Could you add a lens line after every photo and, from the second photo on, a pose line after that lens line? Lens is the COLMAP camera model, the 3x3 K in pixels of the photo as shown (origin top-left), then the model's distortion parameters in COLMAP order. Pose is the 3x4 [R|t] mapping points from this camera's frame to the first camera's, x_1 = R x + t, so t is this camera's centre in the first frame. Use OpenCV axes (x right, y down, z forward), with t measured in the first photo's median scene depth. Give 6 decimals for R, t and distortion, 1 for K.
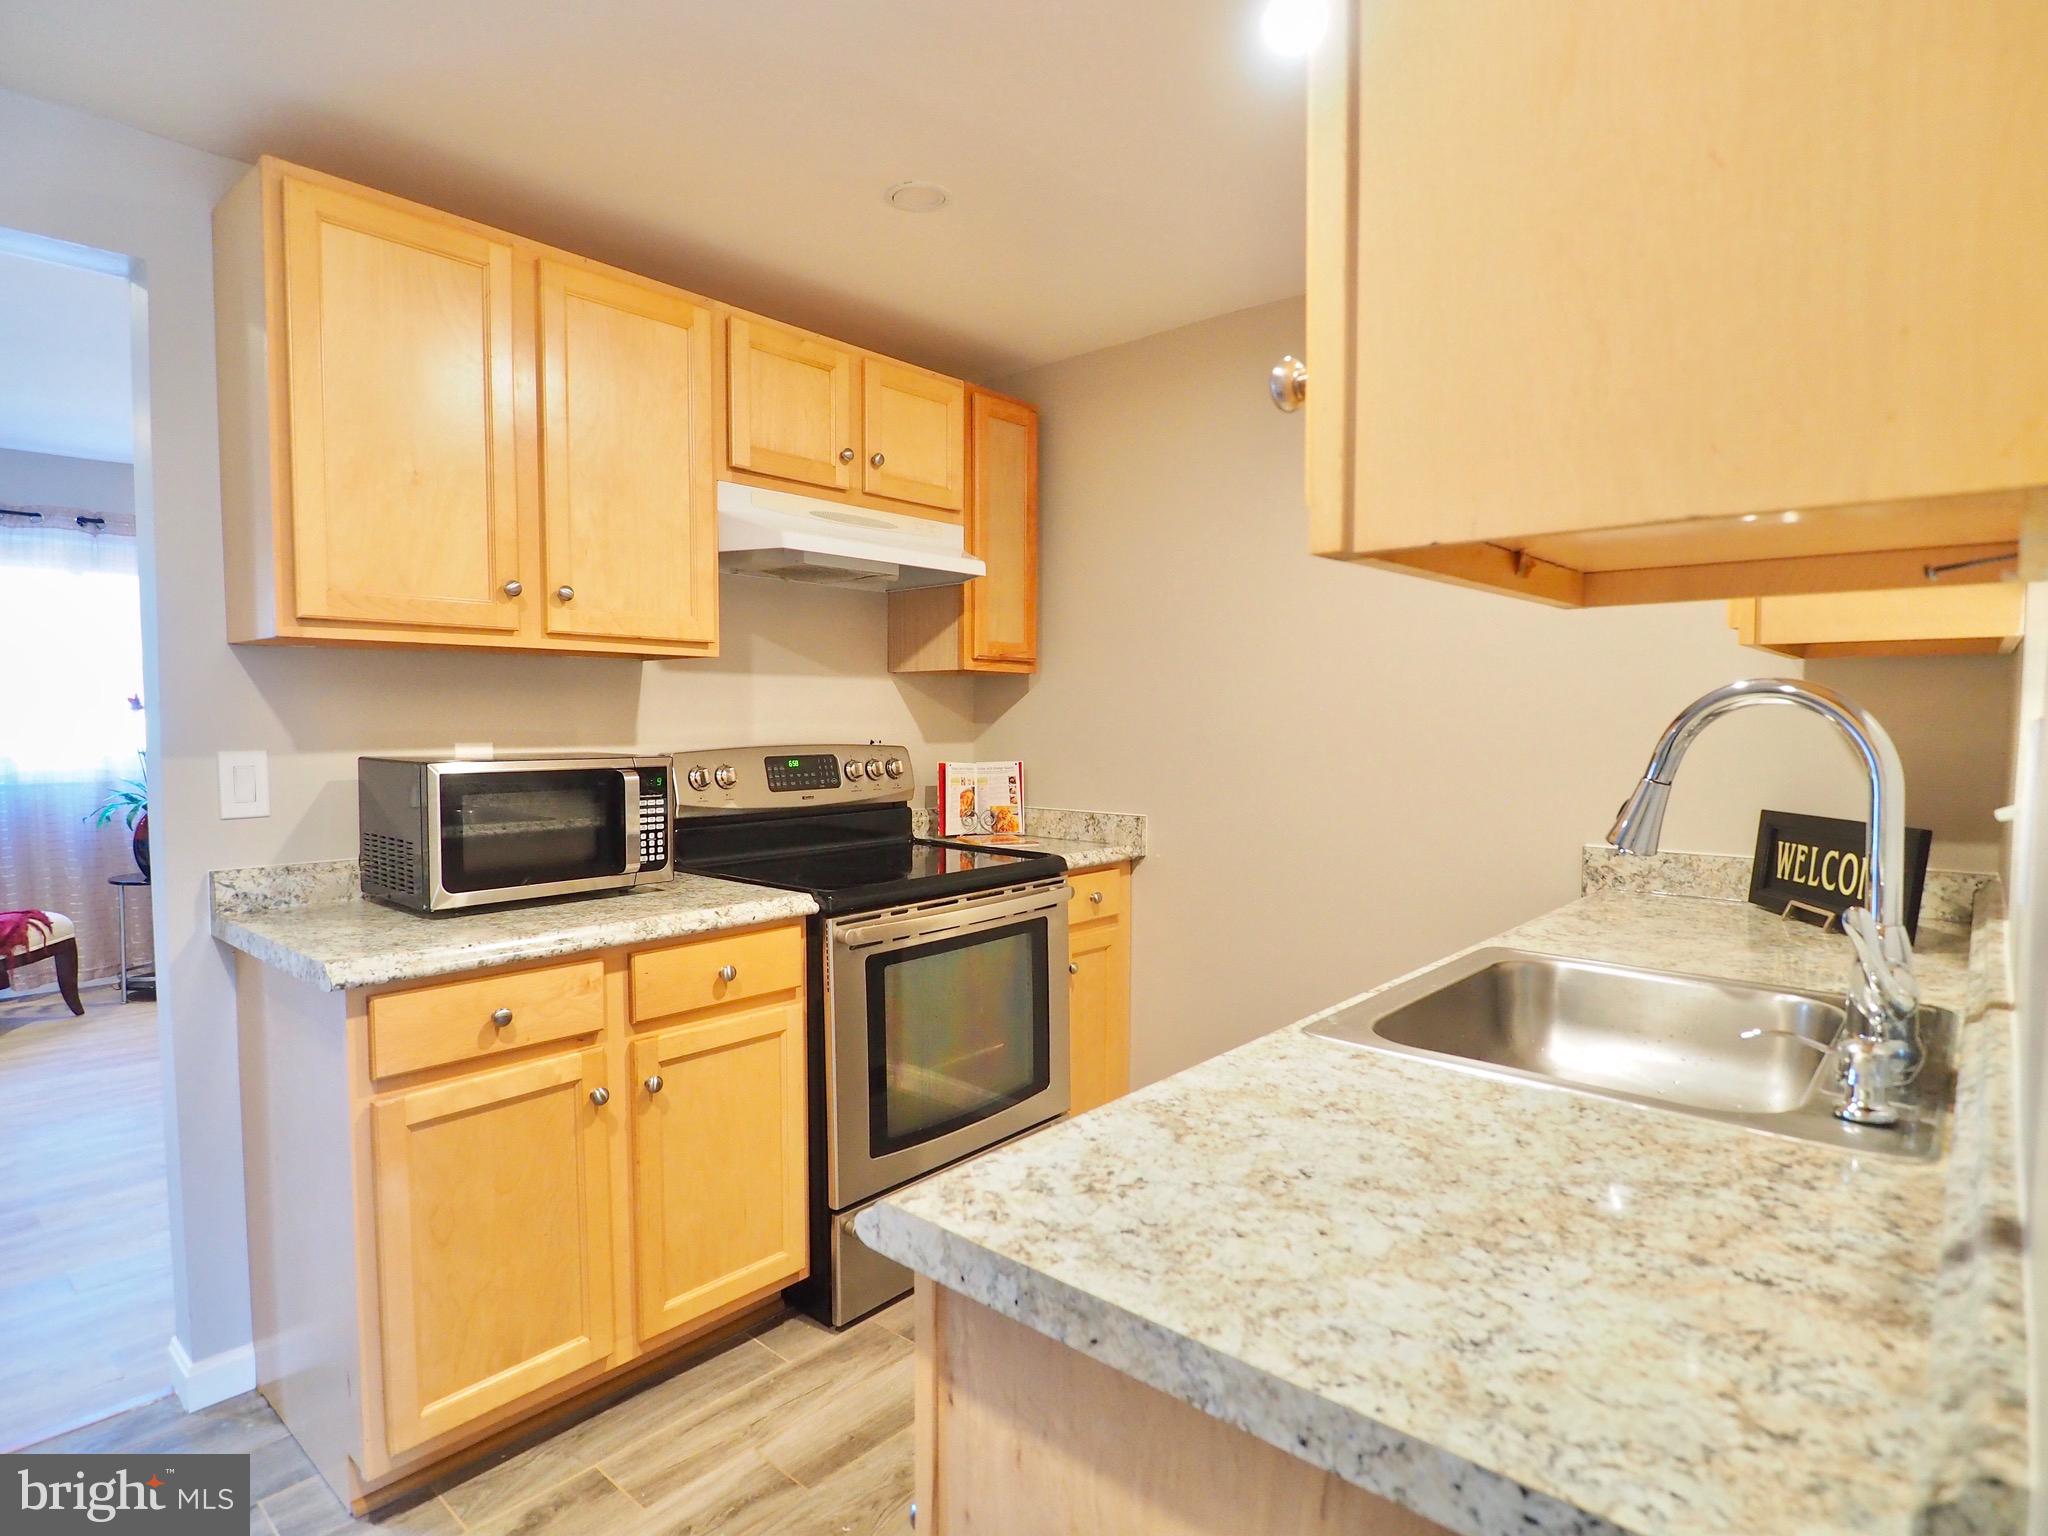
lens RADIAL K [[1115.4, 0, 1023.8], [0, 1115.4, 768.9], [0, 0, 1]] dist [-0.003335, -0.002531]
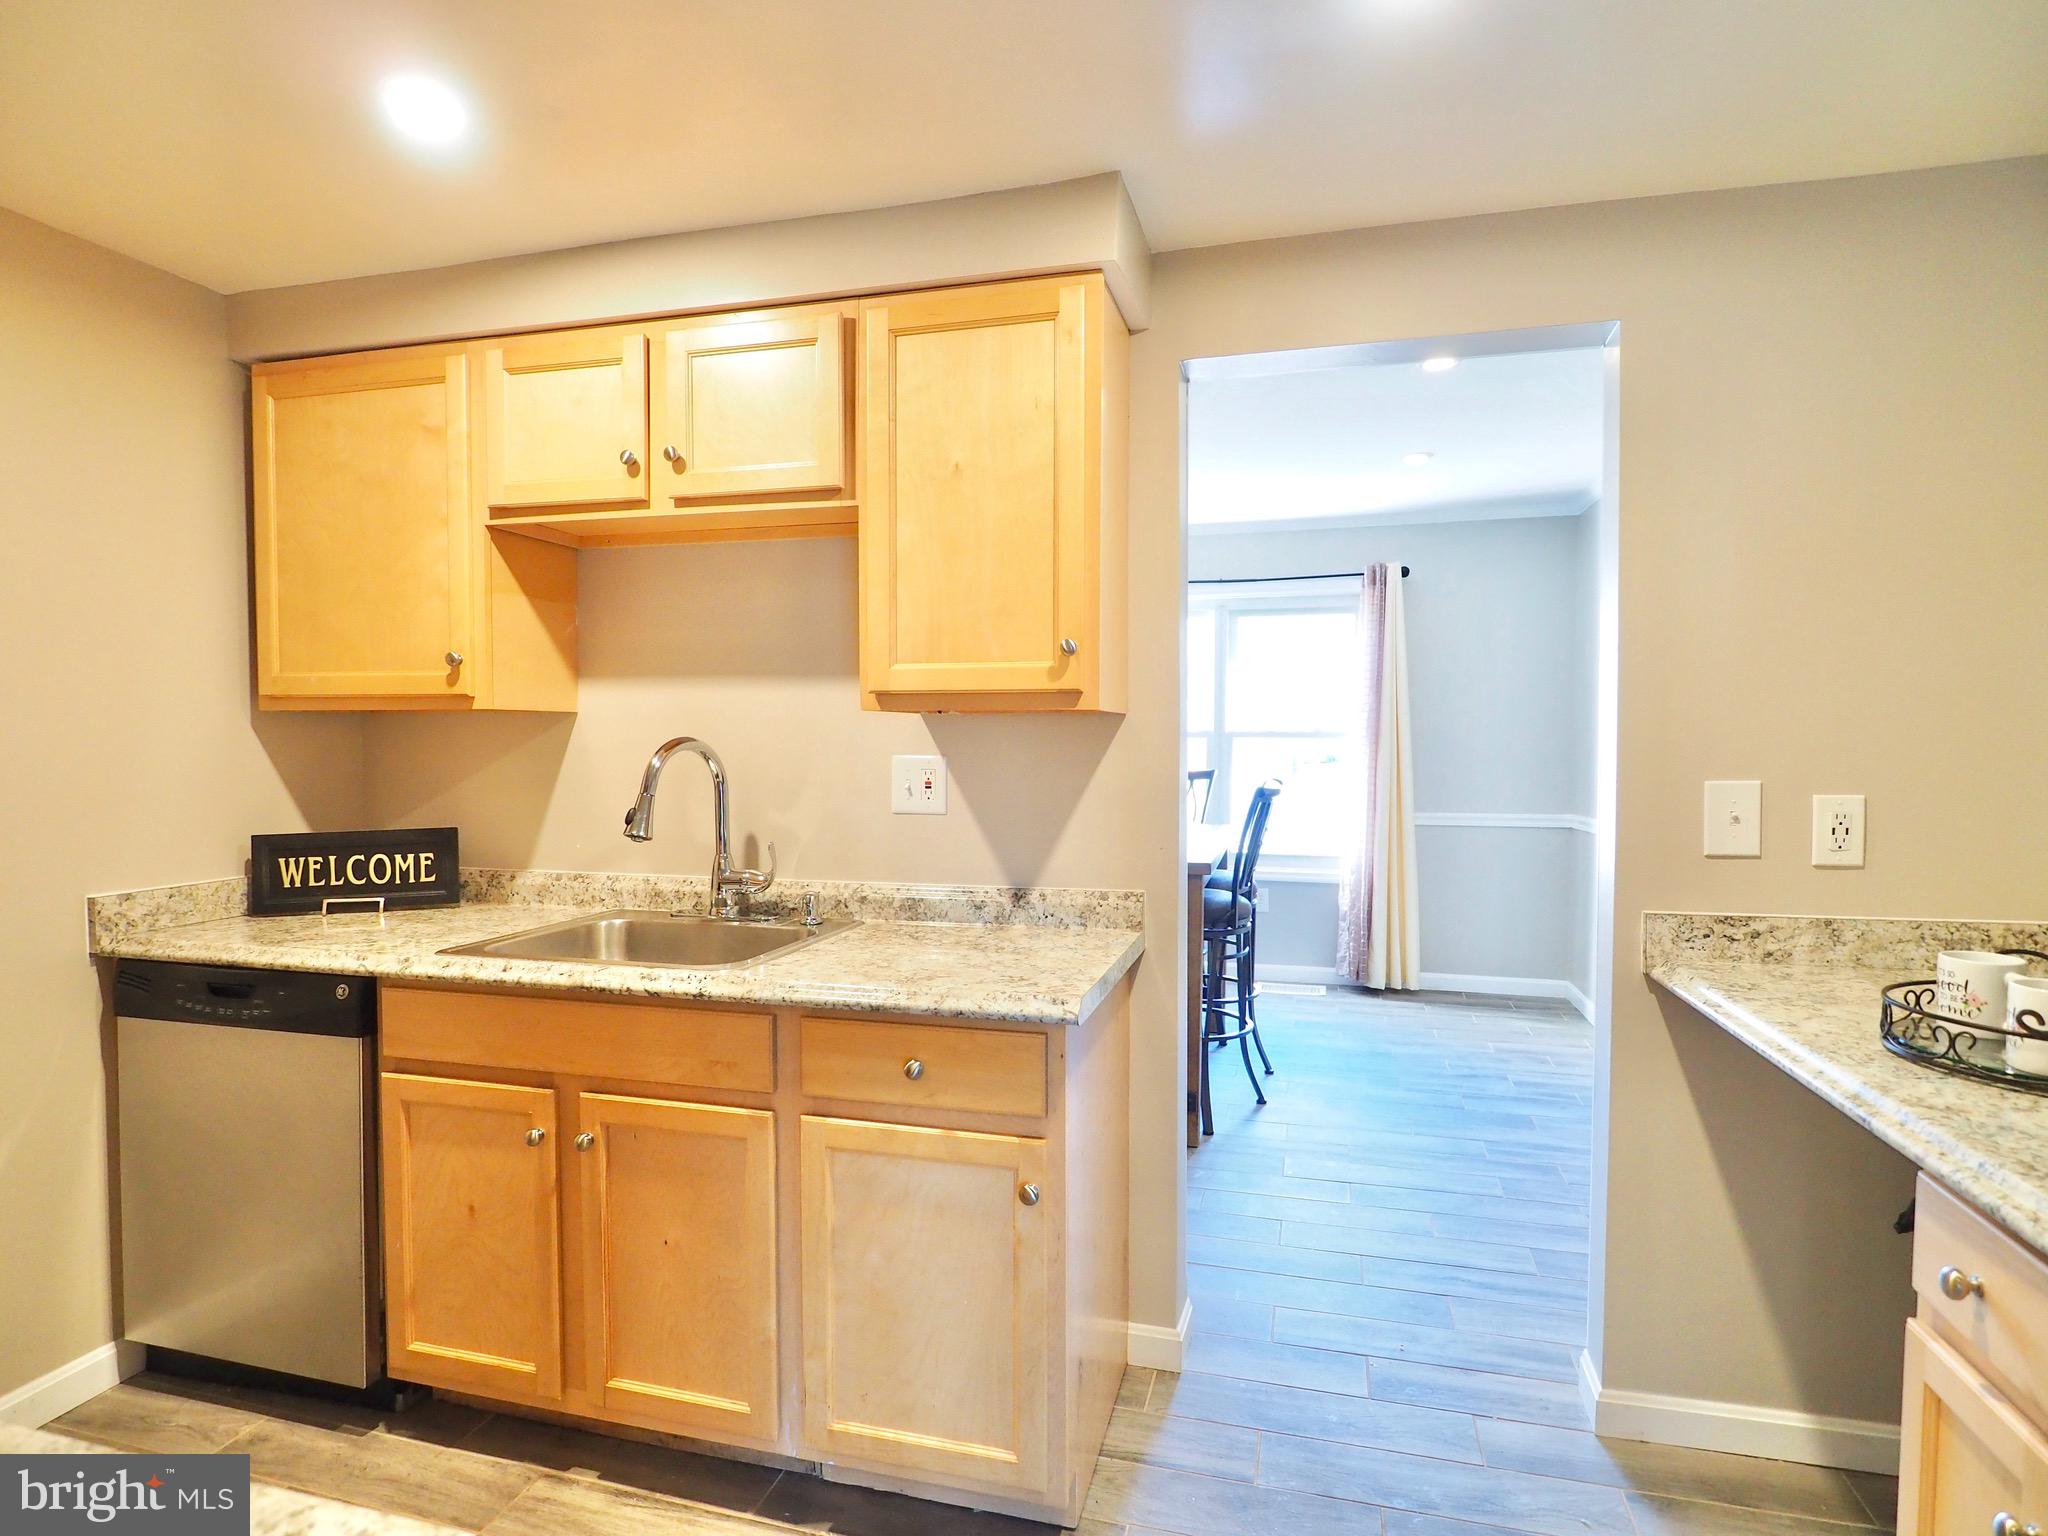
lens RADIAL K [[1115.4, 0, 1011.3], [0, 1115.4, 755.1], [0, 0, 1]] dist [-0.003335, -0.002531]
pose [[-0.438056, -0.015205, 0.898819, -0.815213], [0.043454, 0.998330, 0.038066, -0.063540], [-0.897897, 0.055733, -0.436664, 0.832803]]
